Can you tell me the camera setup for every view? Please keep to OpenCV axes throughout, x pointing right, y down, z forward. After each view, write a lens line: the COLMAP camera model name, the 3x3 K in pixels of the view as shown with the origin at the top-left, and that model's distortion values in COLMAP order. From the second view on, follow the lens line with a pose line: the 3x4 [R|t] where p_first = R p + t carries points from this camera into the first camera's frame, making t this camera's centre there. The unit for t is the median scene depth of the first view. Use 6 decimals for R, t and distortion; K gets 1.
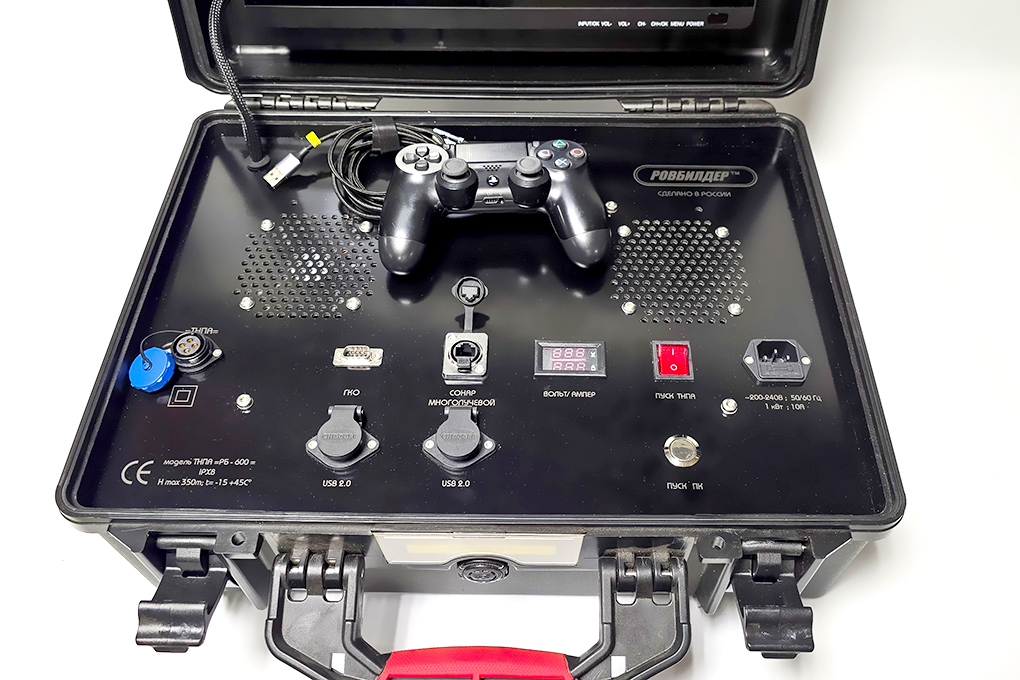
lens RADIAL K [[840.0, 0, 509.5], [0, 840.0, 367.1], [0, 0, 1]] dist [0.012040, 0.003424]
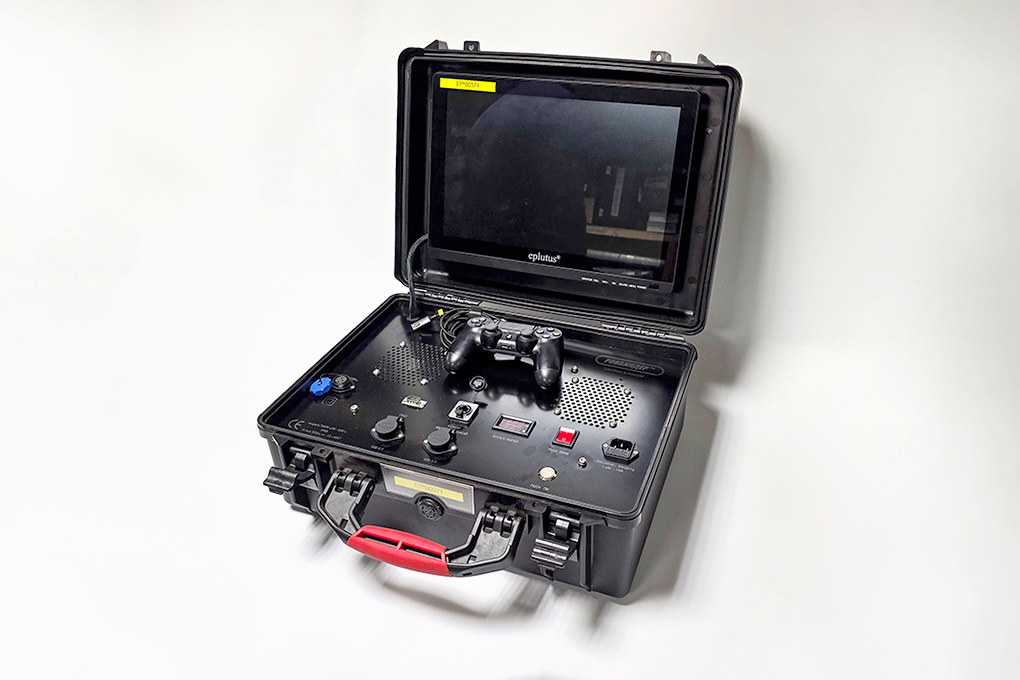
lens RADIAL K [[840.0, 0, 509.5], [0, 840.0, 367.1], [0, 0, 1]] dist [0.012040, 0.003424]
pose [[0.925572, 0.179210, -0.333466, 0.639444], [-0.292919, 0.897035, -0.330948, 0.479534], [0.239822, 0.403994, 0.882765, -0.679432]]
